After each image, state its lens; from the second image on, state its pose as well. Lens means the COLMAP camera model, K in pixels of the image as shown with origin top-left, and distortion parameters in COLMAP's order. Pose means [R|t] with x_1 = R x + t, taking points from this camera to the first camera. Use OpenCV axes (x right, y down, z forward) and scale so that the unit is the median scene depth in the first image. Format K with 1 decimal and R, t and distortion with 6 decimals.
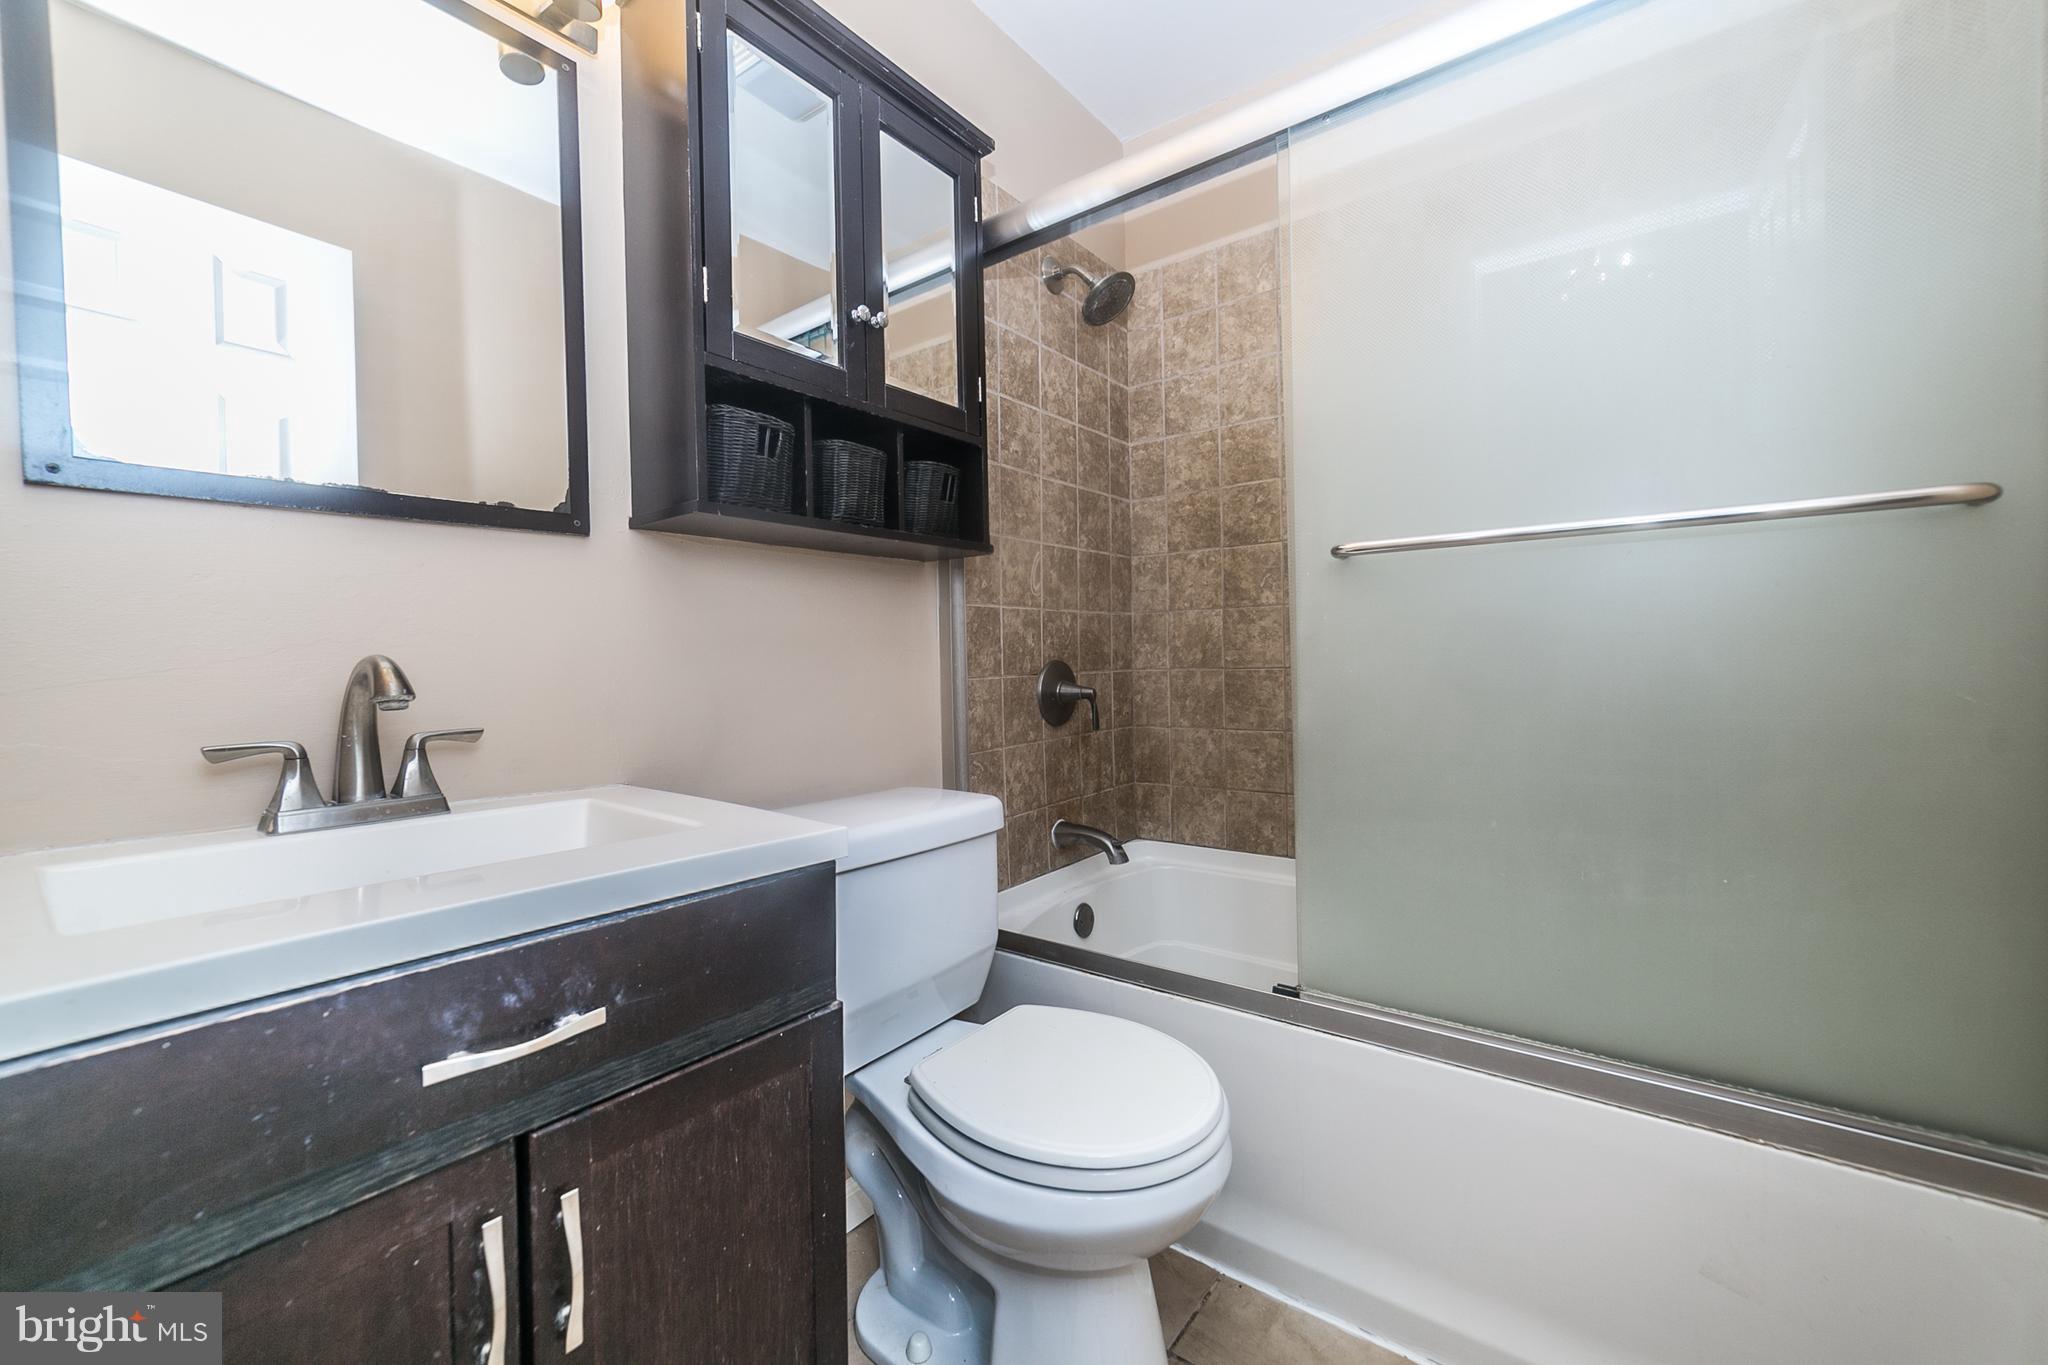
lens RADIAL K [[805.4, 0, 1036.0], [0, 805.4, 656.9], [0, 0, 1]] dist [-0.019859, 0.007743]
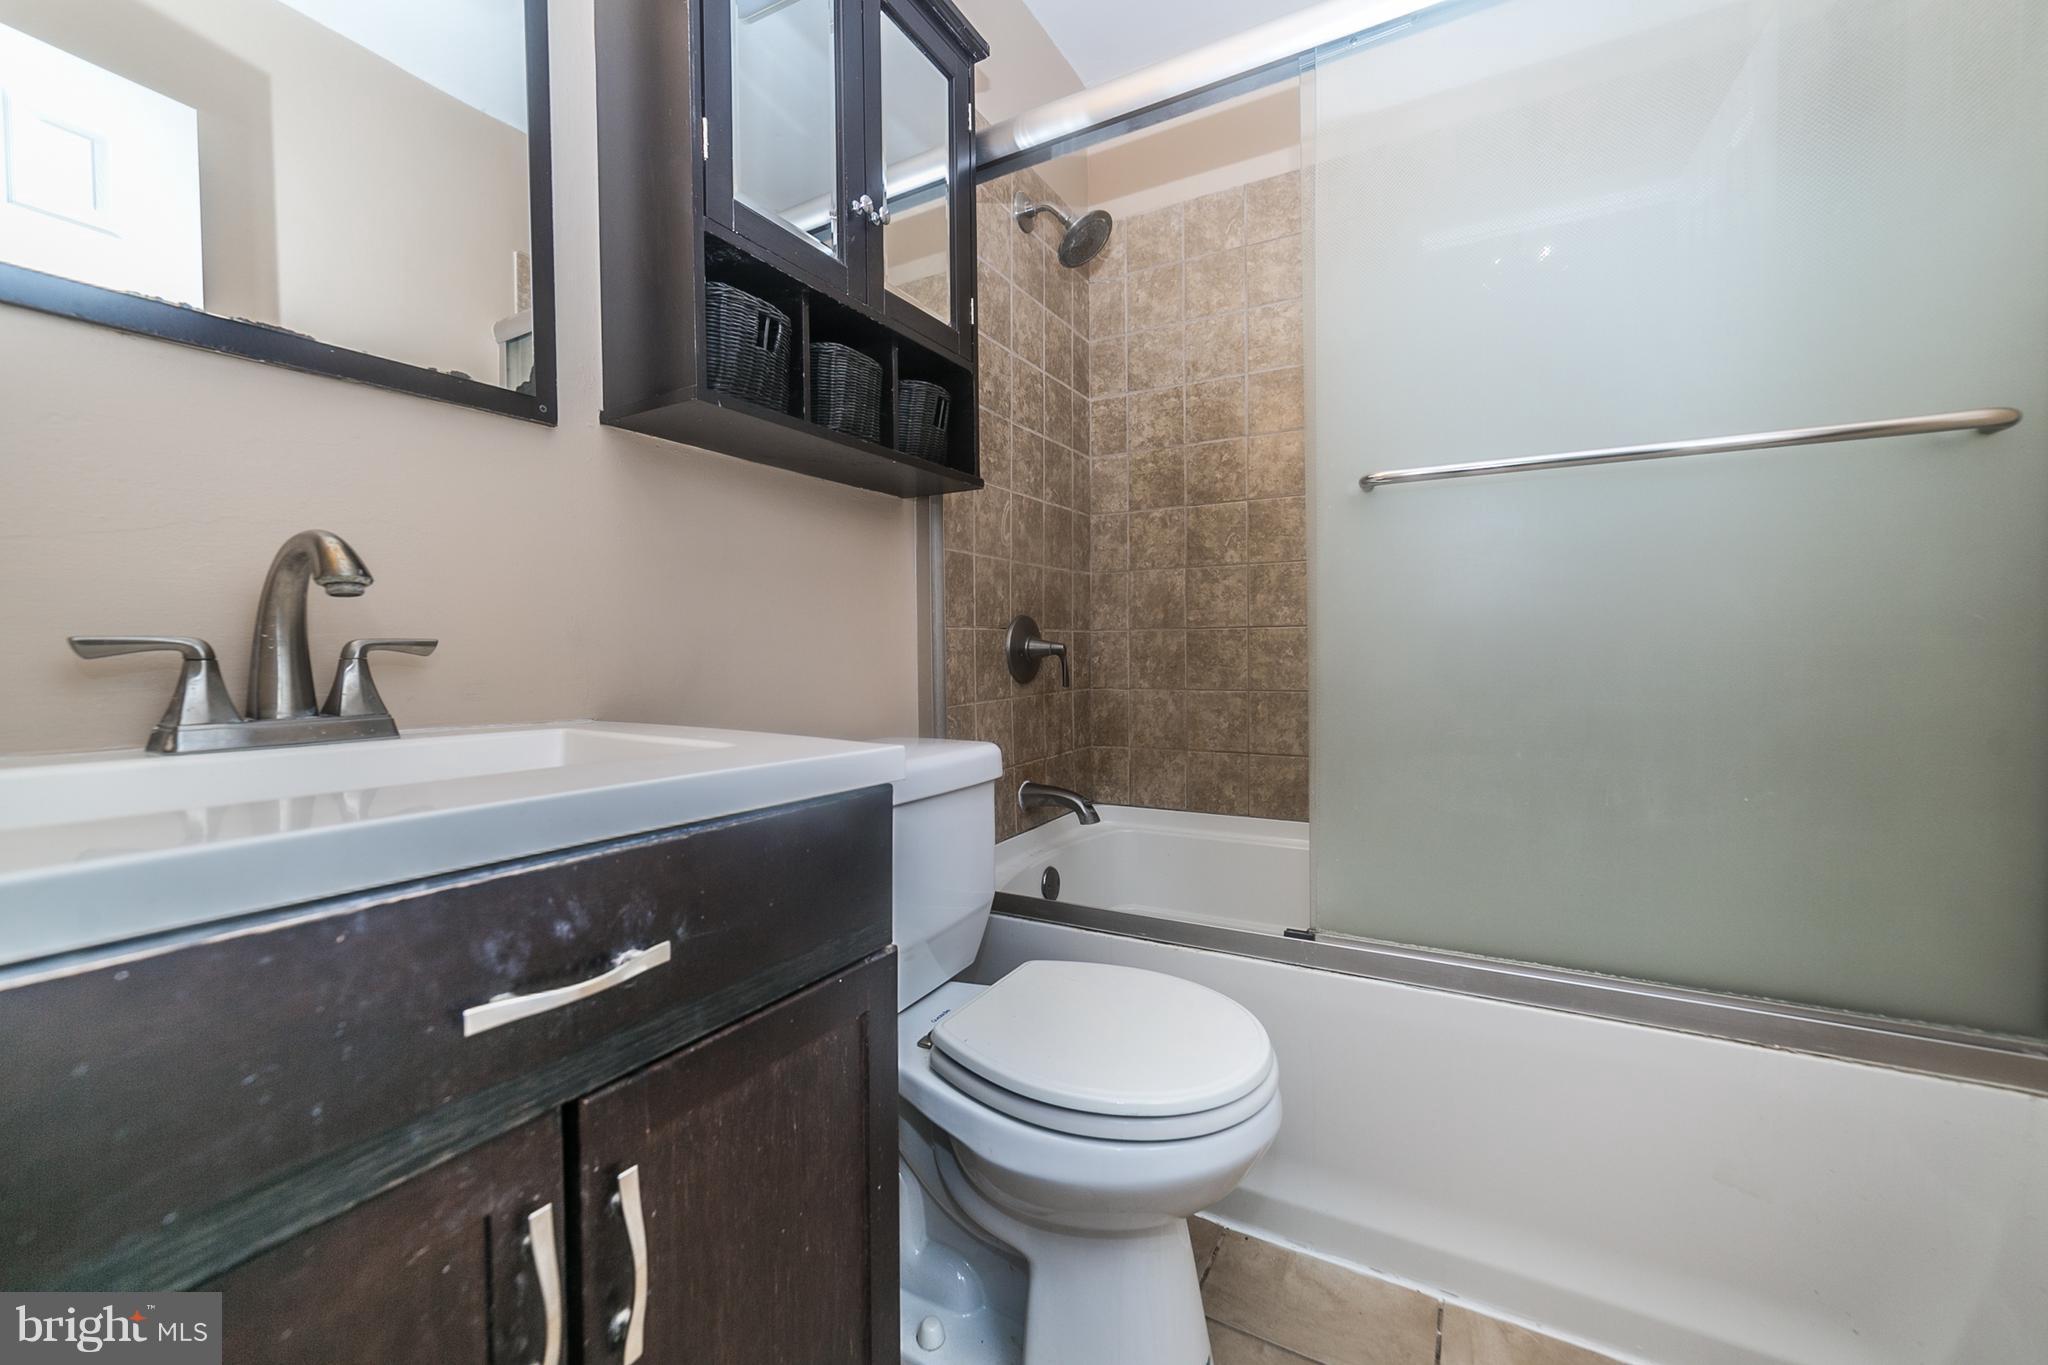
lens RADIAL K [[805.4, 0, 1037.9], [0, 805.4, 654.6], [0, 0, 1]] dist [-0.019859, 0.007743]
pose [[0.990768, 0.008050, 0.135329, -0.159715], [-0.009313, 0.999919, 0.008697, 0.078095], [-0.135248, -0.009877, 0.990763, 0.084166]]
